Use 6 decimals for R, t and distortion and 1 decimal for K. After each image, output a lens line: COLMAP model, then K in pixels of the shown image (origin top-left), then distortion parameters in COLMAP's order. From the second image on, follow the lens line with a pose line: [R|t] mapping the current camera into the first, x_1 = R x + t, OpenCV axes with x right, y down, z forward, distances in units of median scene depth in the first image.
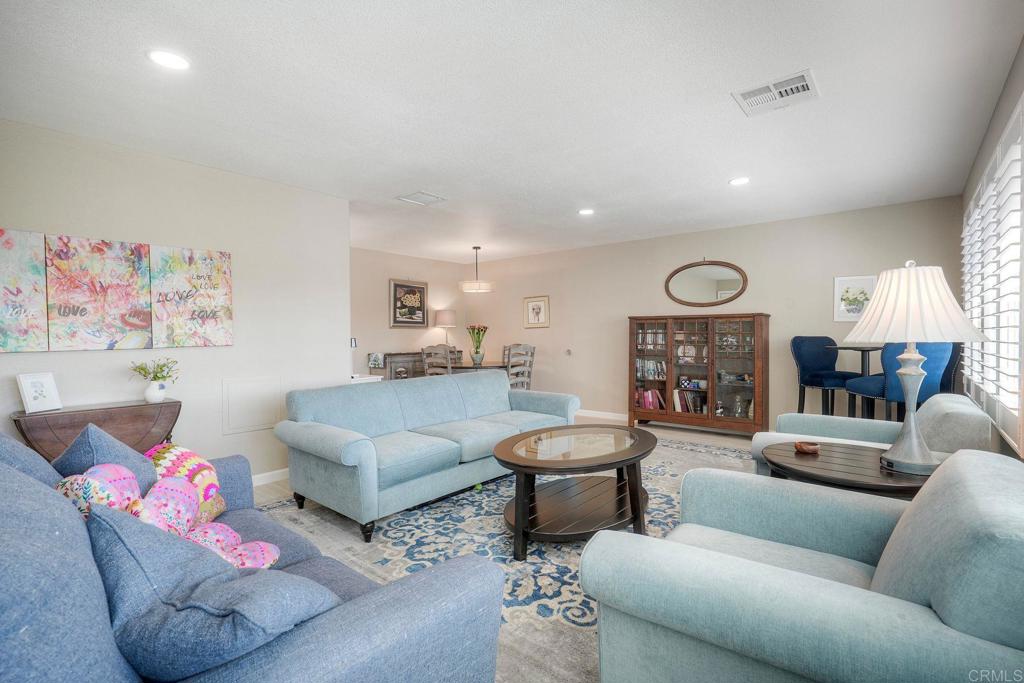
lens RADIAL K [[472.5, 0, 513.8], [0, 472.5, 333.5], [0, 0, 1]] dist [-0.003761, 0.000010]
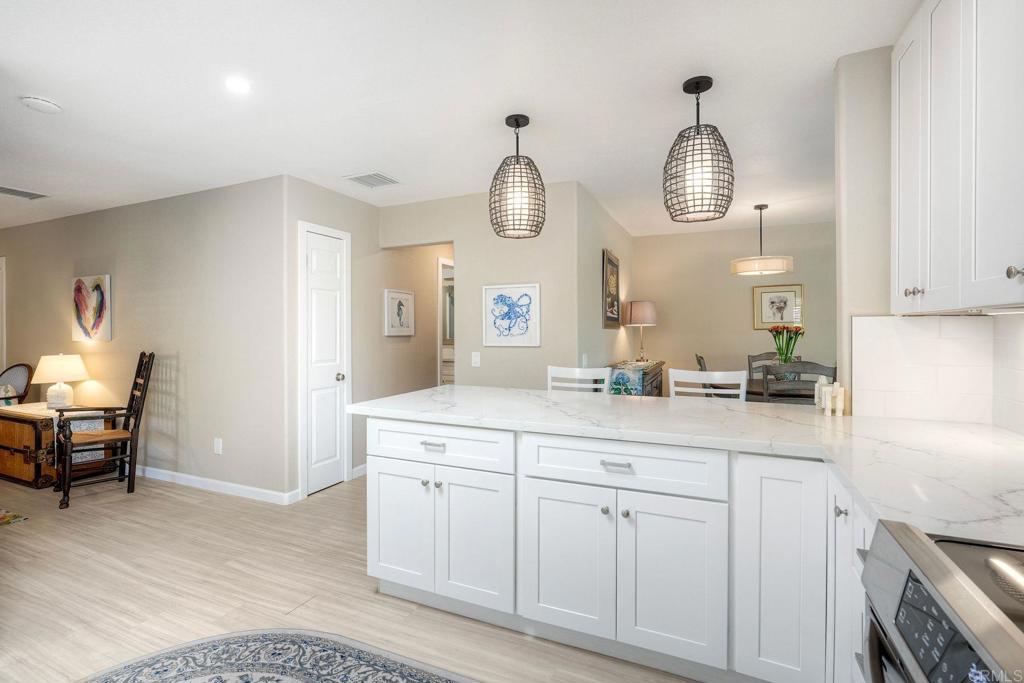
lens RADIAL K [[470.1, 0, 507.5], [0, 470.1, 343.1], [0, 0, 1]] dist [-0.010165, 0.004892]
pose [[0.965081, -0.004262, 0.261919, -0.771004], [-0.002371, 0.999684, 0.025006, -0.010834], [-0.261942, -0.024754, 0.964766, 0.618129]]
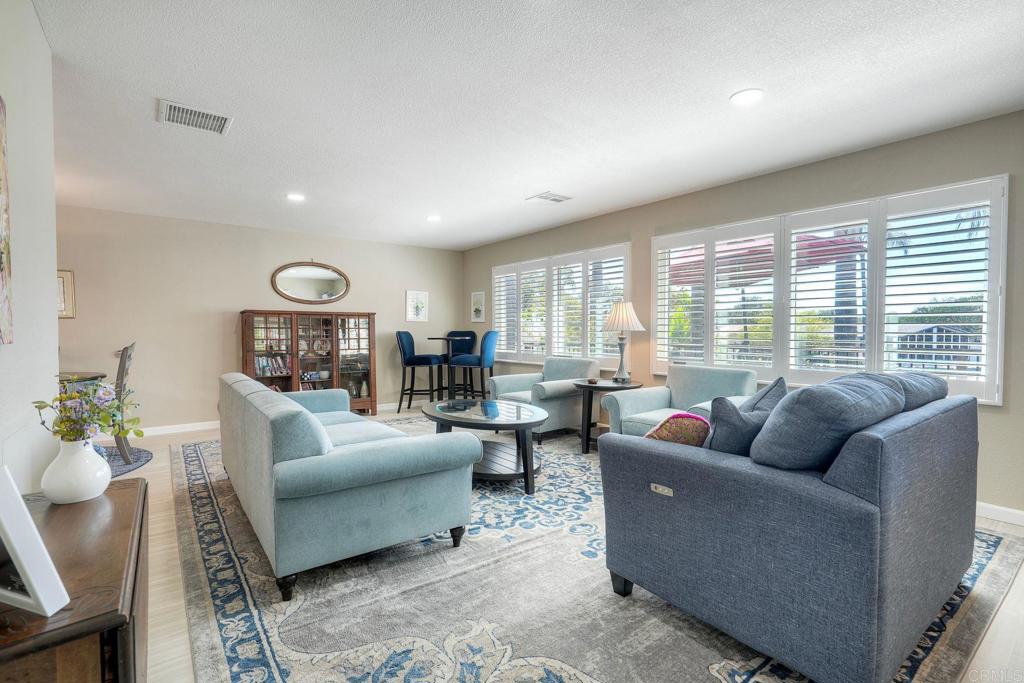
lens RADIAL K [[462.0, 0, 509.6], [0, 462.0, 343.2], [0, 0, 1]] dist [-0.013488, 0.006375]
pose [[0.231198, -0.018196, 0.972737, -0.600609], [-0.003122, 0.999806, 0.019444, 0.012845], [-0.972902, -0.007533, 0.231096, 0.358976]]
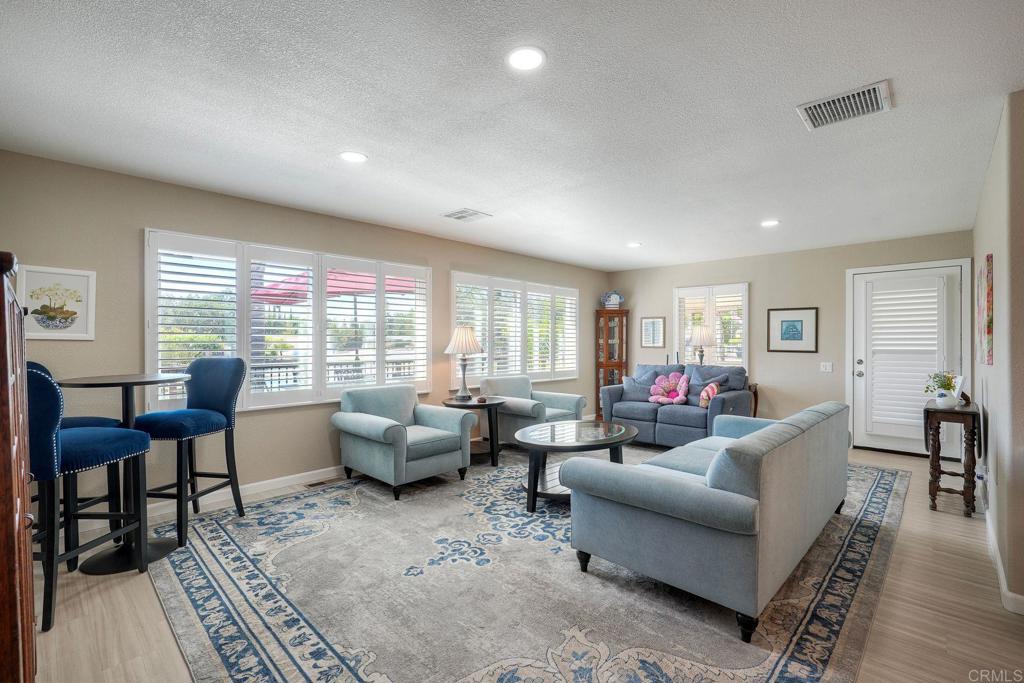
lens RADIAL K [[462.0, 0, 509.6], [0, 462.0, 343.2], [0, 0, 1]] dist [-0.013488, 0.006375]
pose [[-0.996221, 0.009646, 0.086318, 0.126269], [0.009961, 0.999945, 0.003209, -0.015779], [-0.086282, 0.004056, -0.996263, 1.311134]]
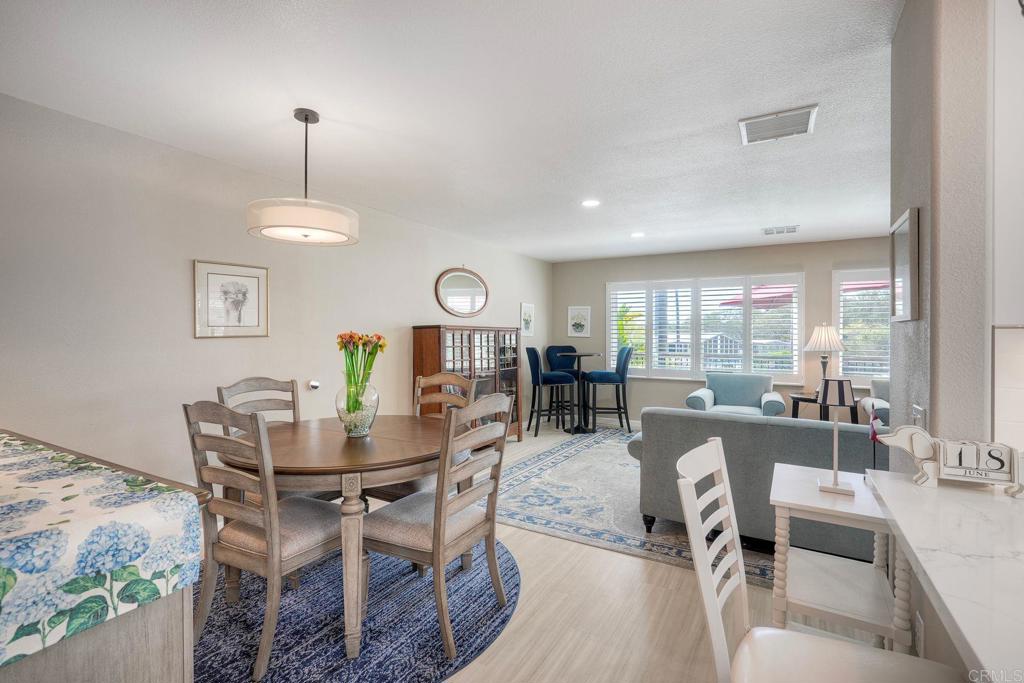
lens RADIAL K [[464.3, 0, 517.7], [0, 464.3, 339.7], [0, 0, 1]] dist [-0.010952, 0.006978]
pose [[-0.161920, -0.002629, 0.986800, -0.590183], [-0.004582, 0.999988, 0.001912, -0.017027], [-0.986793, -0.004212, -0.161930, 1.185343]]
